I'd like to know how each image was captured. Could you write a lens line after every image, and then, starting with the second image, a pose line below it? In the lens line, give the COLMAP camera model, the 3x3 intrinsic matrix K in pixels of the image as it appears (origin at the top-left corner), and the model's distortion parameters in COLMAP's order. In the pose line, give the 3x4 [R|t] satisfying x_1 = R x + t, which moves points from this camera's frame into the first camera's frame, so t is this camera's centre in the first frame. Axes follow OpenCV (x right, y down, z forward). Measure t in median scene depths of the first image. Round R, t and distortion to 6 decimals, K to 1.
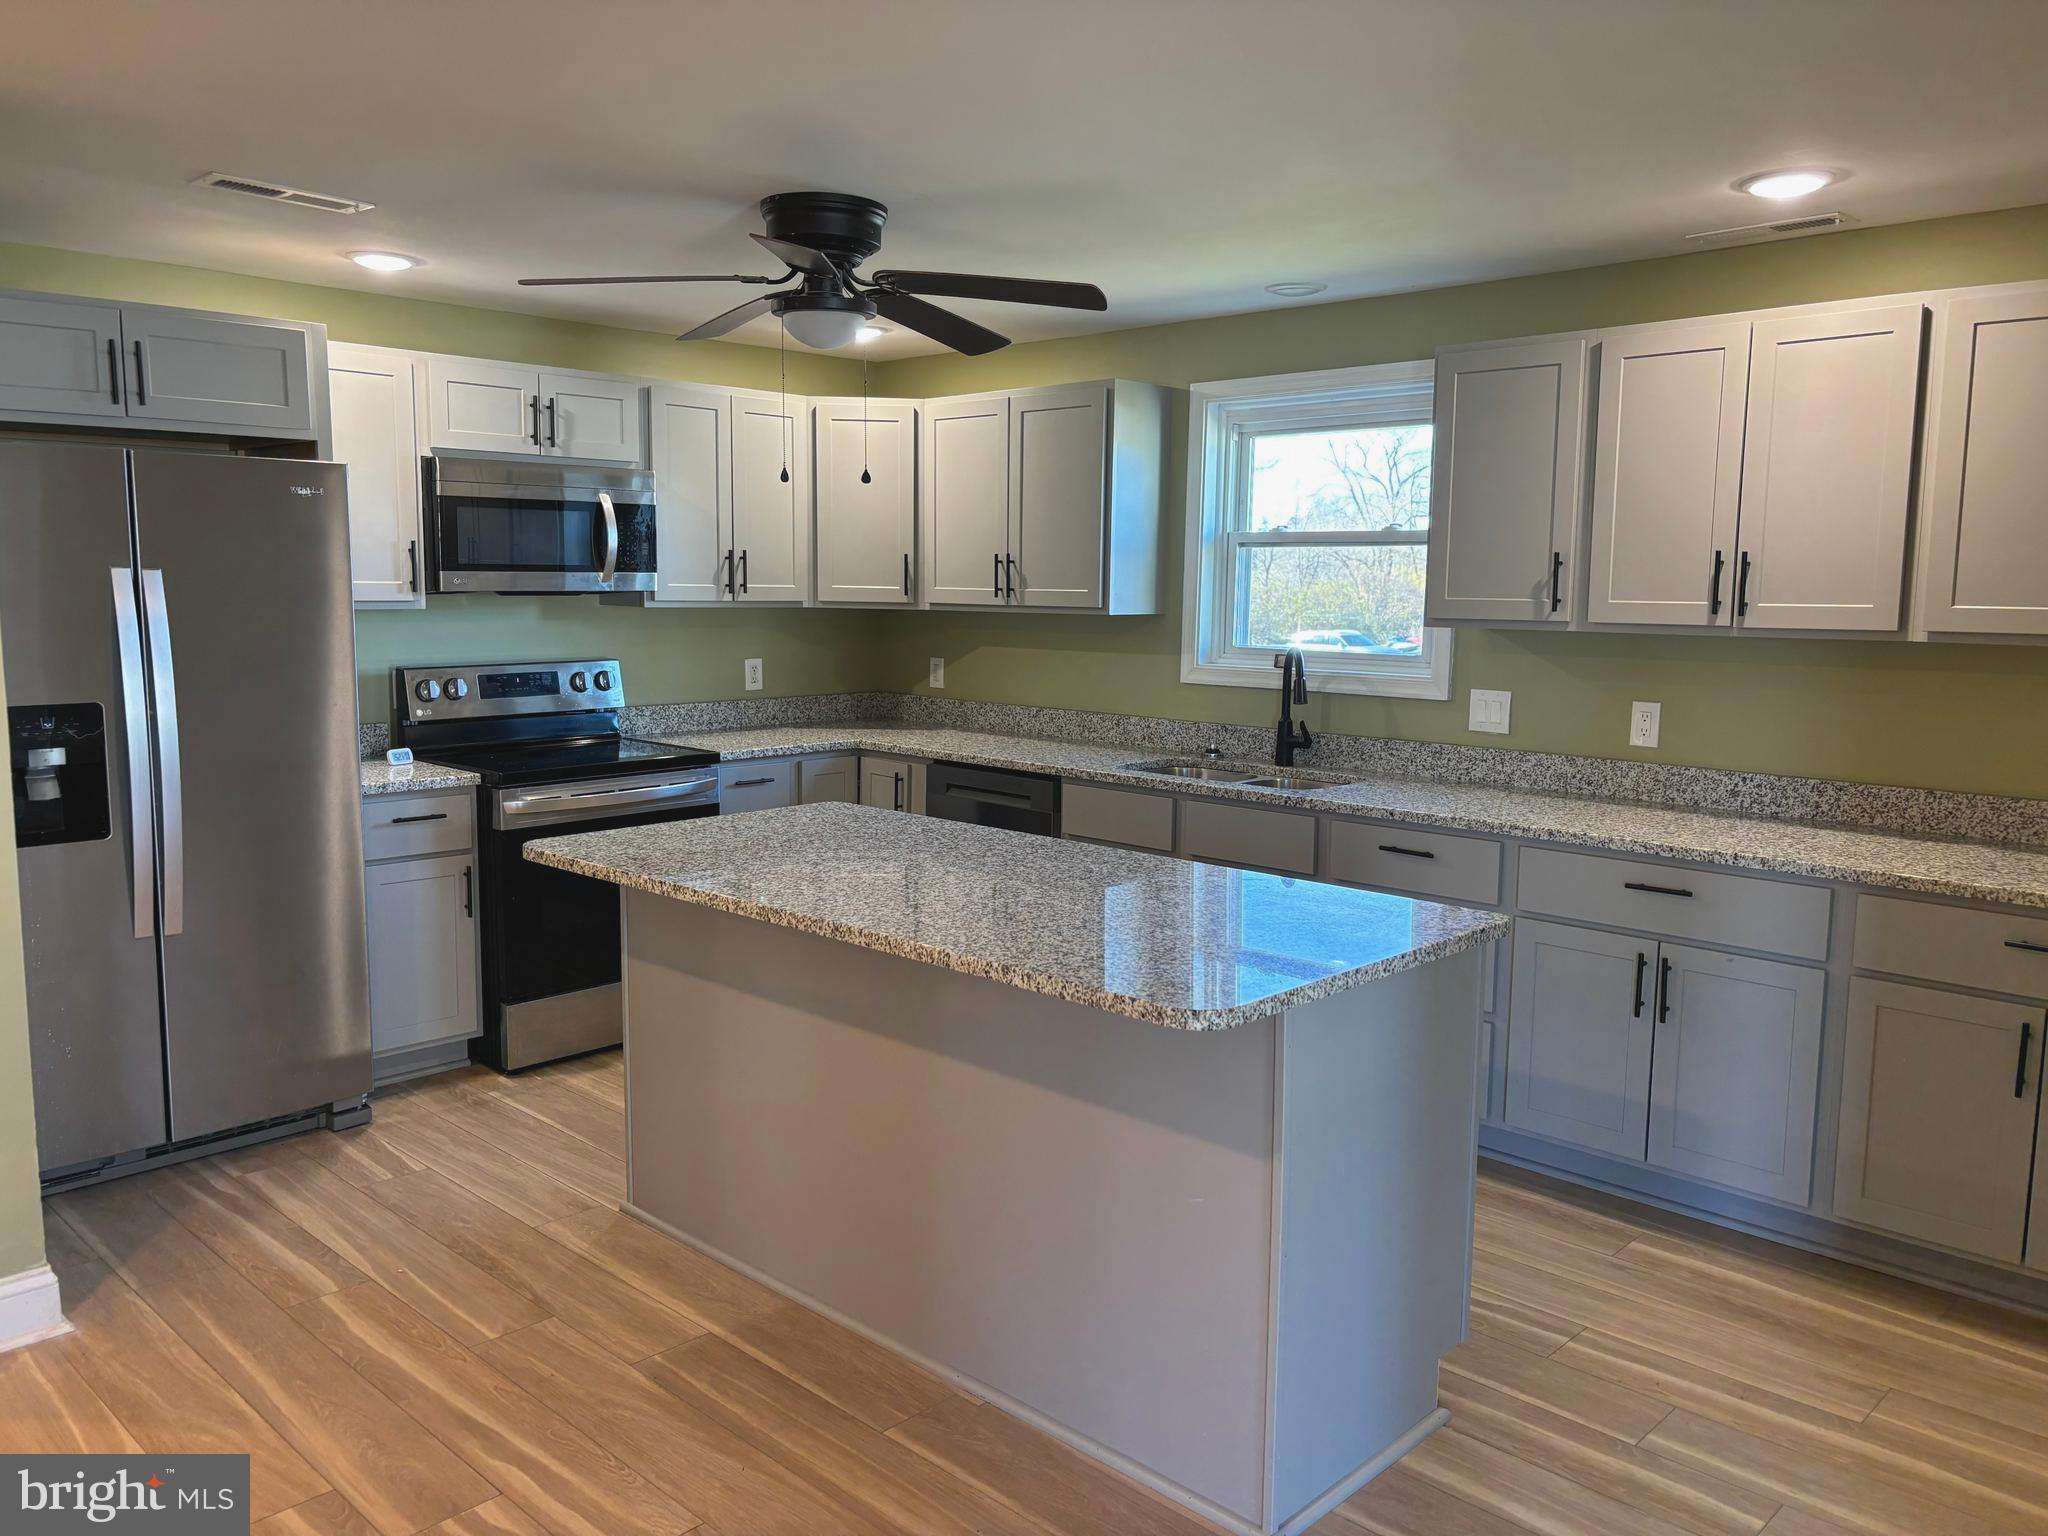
lens RADIAL K [[1552.6, 0, 1023.3], [0, 1552.6, 774.0], [0, 0, 1]] dist [0.030115, -0.022073]
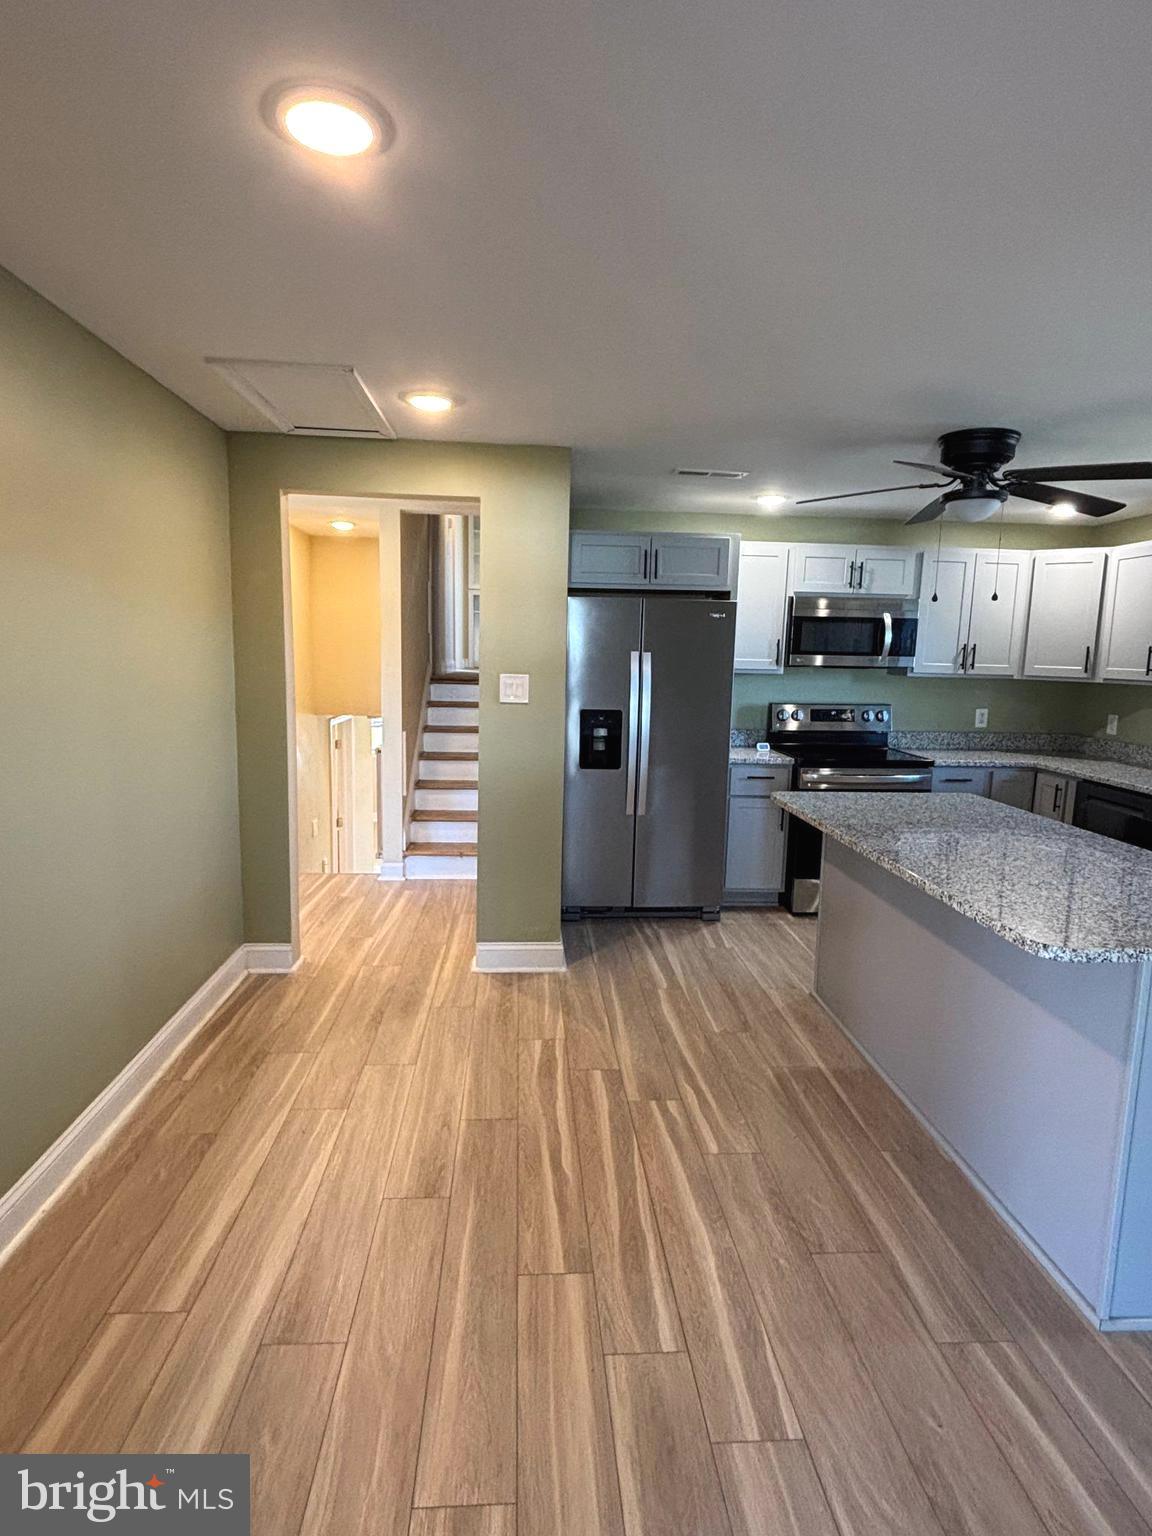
lens RADIAL K [[836.4, 0, 581.1], [0, 836.4, 768.1], [0, 0, 1]] dist [0.000834, -0.004171]
pose [[0.729957, 0.100569, -0.676054, 0.178973], [-0.100967, 0.994130, 0.038868, -0.002089], [0.675995, 0.039887, 0.735826, 0.055091]]
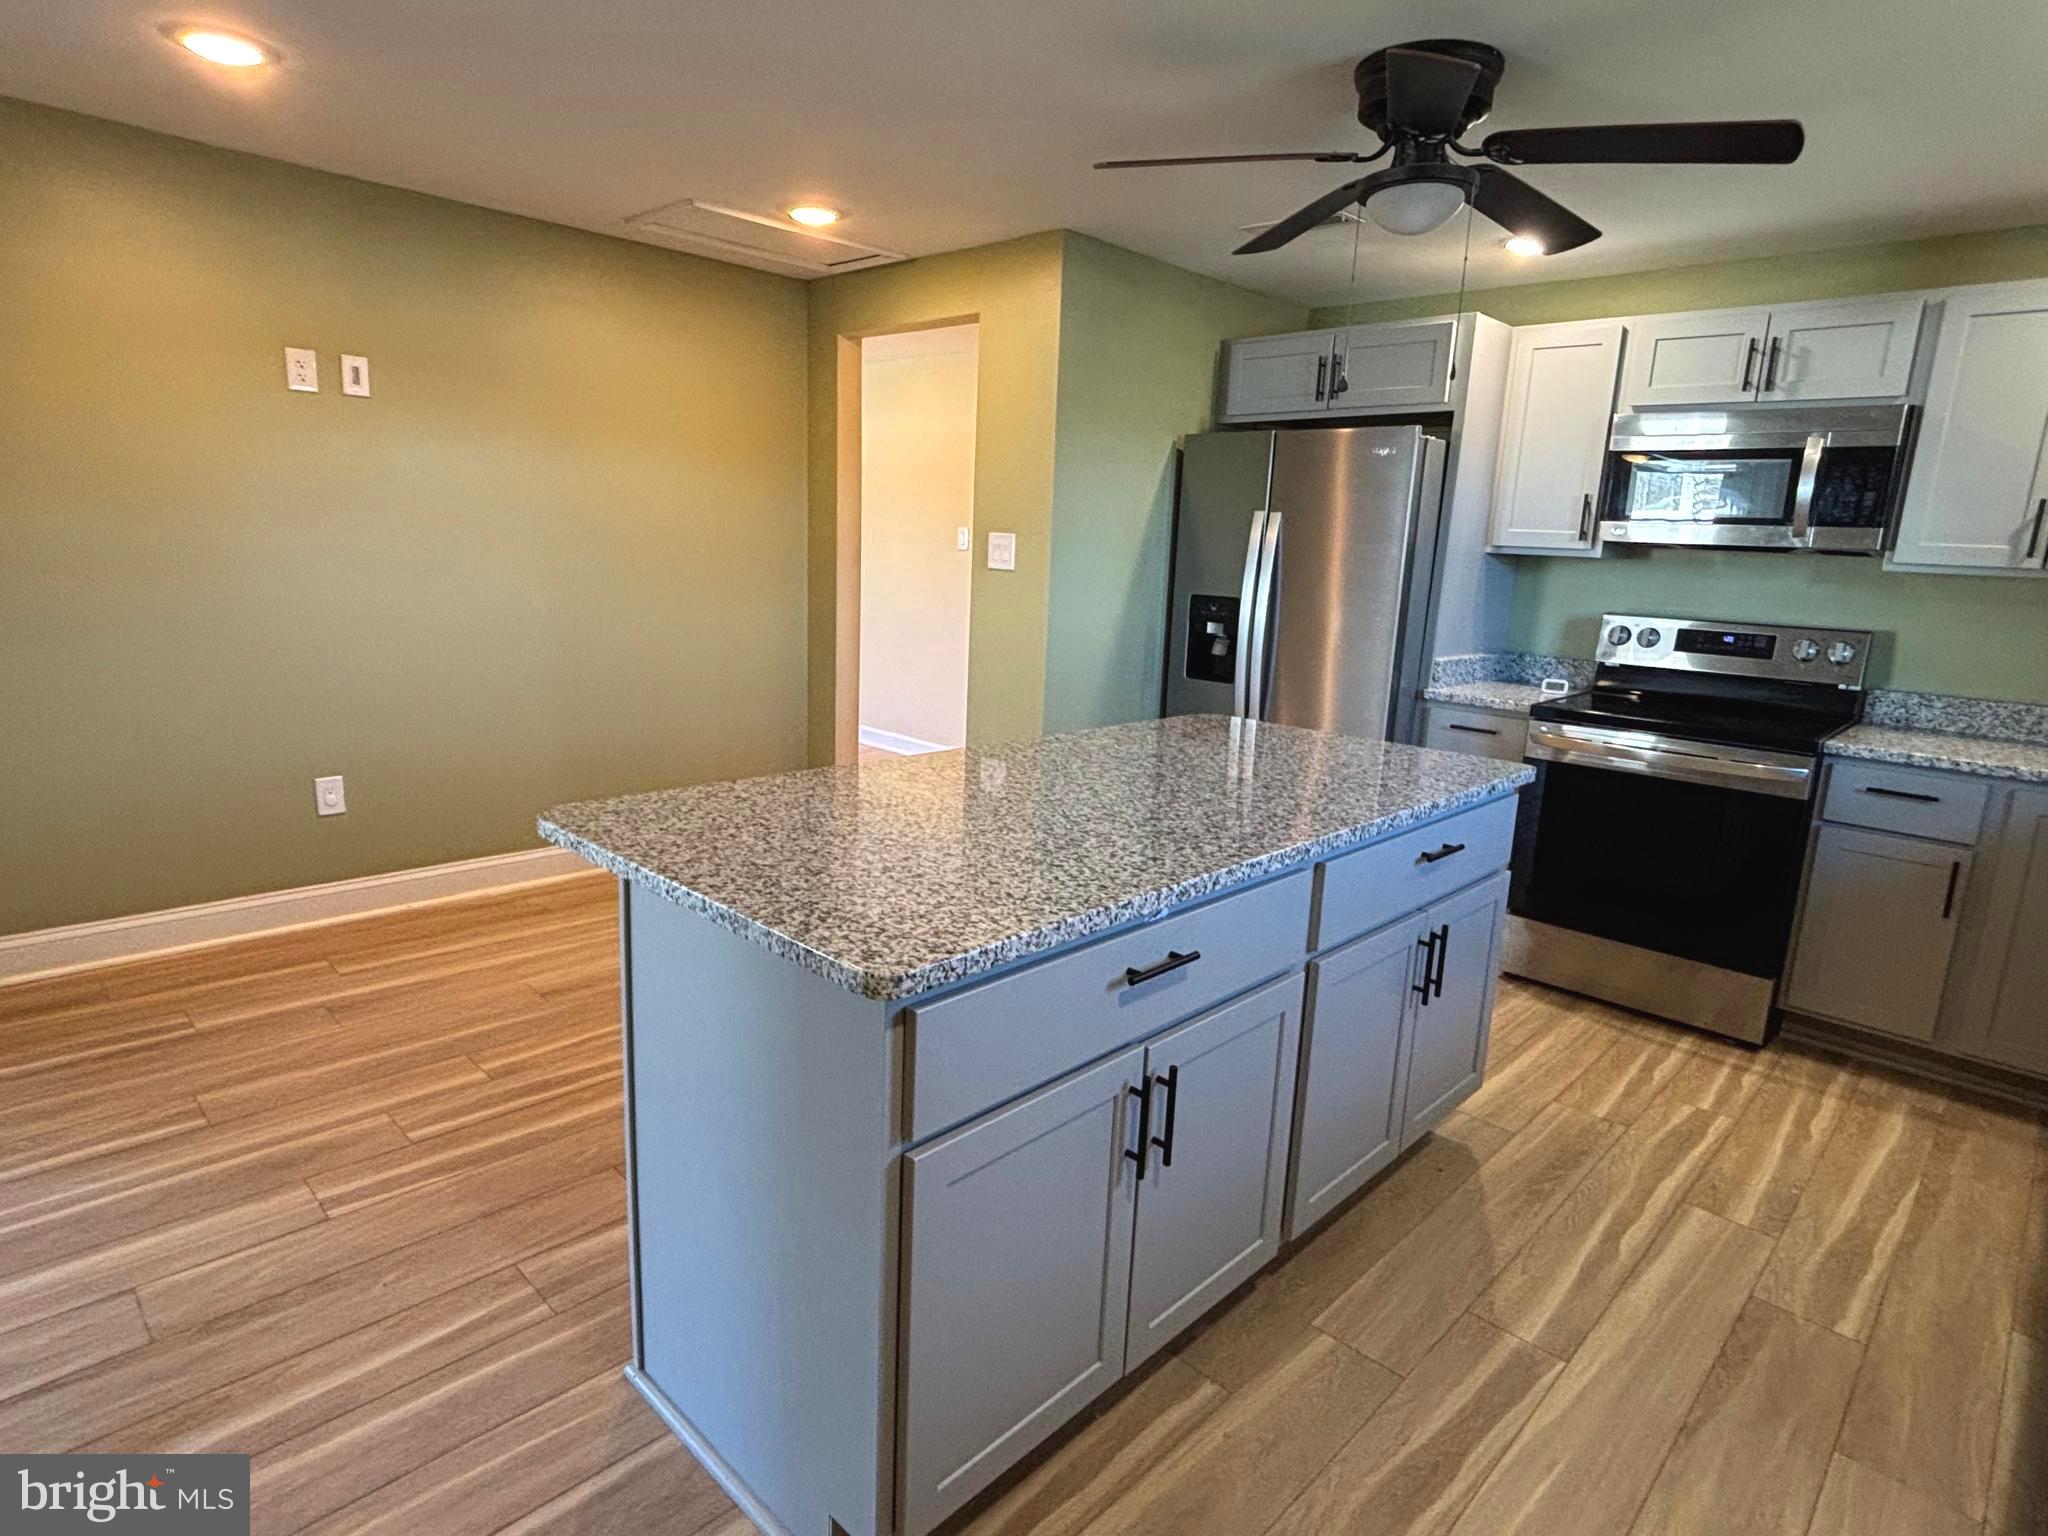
lens RADIAL K [[1115.2, 0, 981.2], [0, 1115.2, 750.1], [0, 0, 1]] dist [0.000834, -0.004171]
pose [[-0.033729, 0.186901, -0.981799, 0.485307], [-0.167438, 0.967417, 0.189916, -0.057260], [0.985305, 0.170796, -0.001335, 0.670340]]
